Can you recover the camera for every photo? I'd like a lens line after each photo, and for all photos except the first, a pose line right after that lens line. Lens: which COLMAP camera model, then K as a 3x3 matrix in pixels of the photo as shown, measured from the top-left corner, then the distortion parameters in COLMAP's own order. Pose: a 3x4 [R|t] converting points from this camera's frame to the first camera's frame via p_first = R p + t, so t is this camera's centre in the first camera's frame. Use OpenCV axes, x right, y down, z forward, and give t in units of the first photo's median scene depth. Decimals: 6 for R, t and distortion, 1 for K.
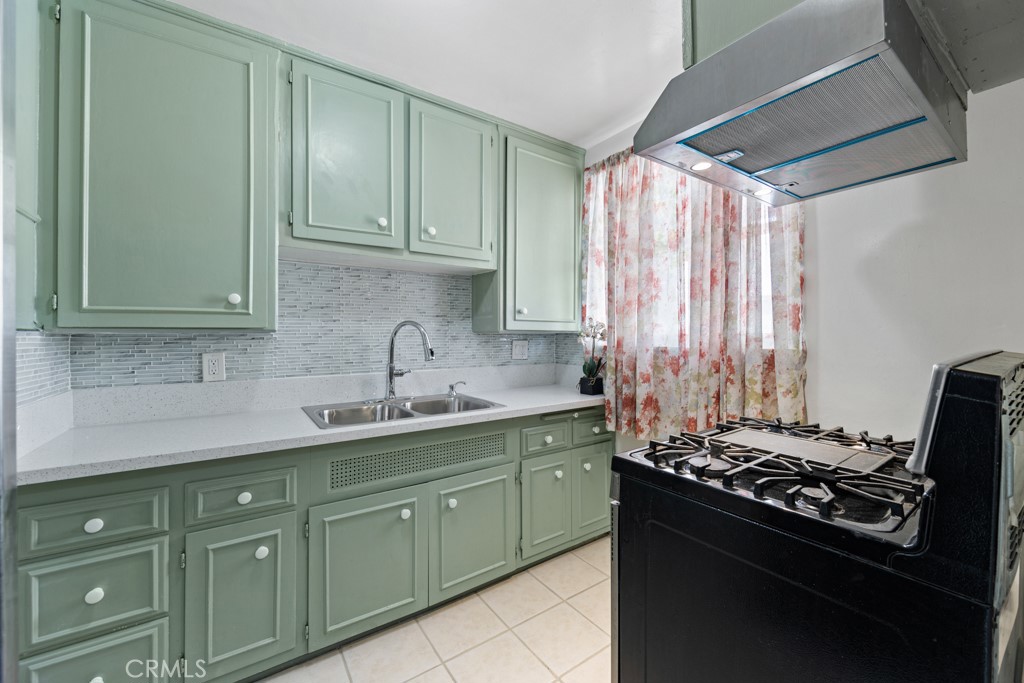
lens RADIAL K [[405.7, 0, 516.2], [0, 405.7, 332.6], [0, 0, 1]] dist [-0.002039, 0.000029]
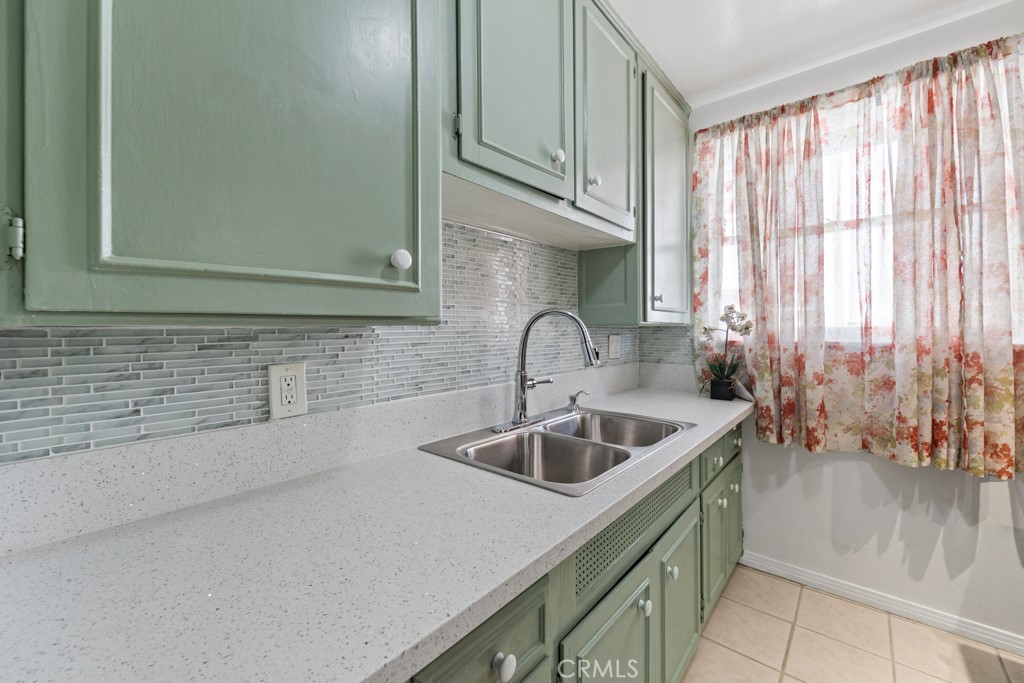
lens RADIAL K [[411.2, 0, 519.7], [0, 411.2, 326.6], [0, 0, 1]] dist [-0.002297, -0.000435]
pose [[0.965174, -0.002043, 0.261601, -0.537360], [0.001483, 0.999996, 0.002337, -0.000092], [-0.261605, -0.001868, 0.965173, 0.360595]]
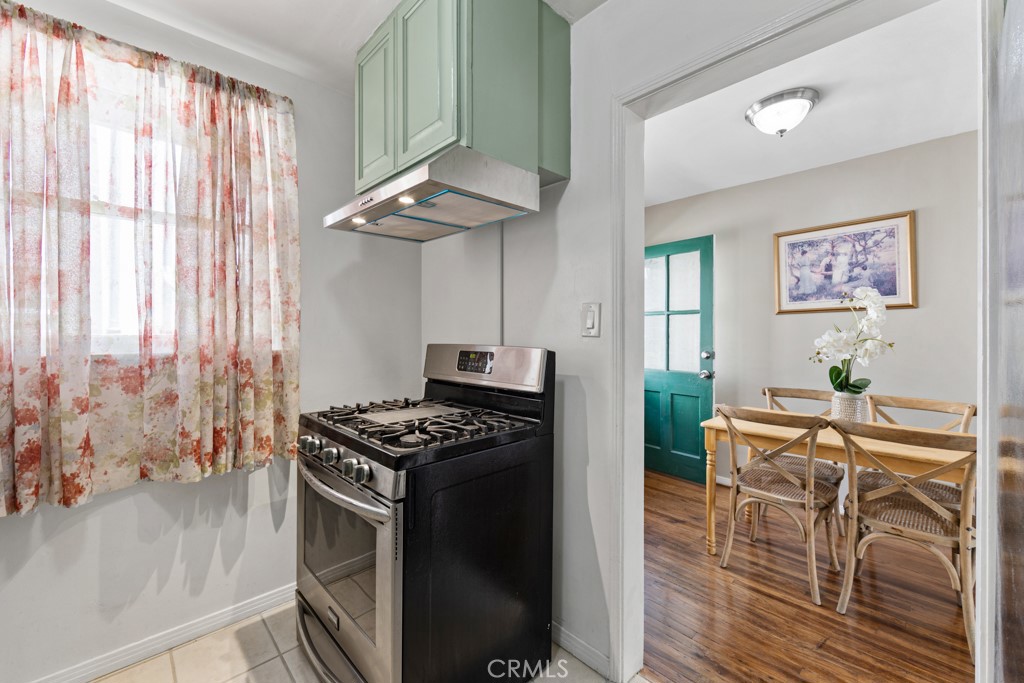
lens RADIAL K [[410.4, 0, 509.9], [0, 410.4, 334.7], [0, 0, 1]] dist [-0.003092, -0.000248]
pose [[-0.152098, 0.000373, 0.988365, -0.436692], [-0.005064, 0.999987, -0.001157, -0.000710], [-0.988352, -0.005181, -0.152094, 0.467686]]
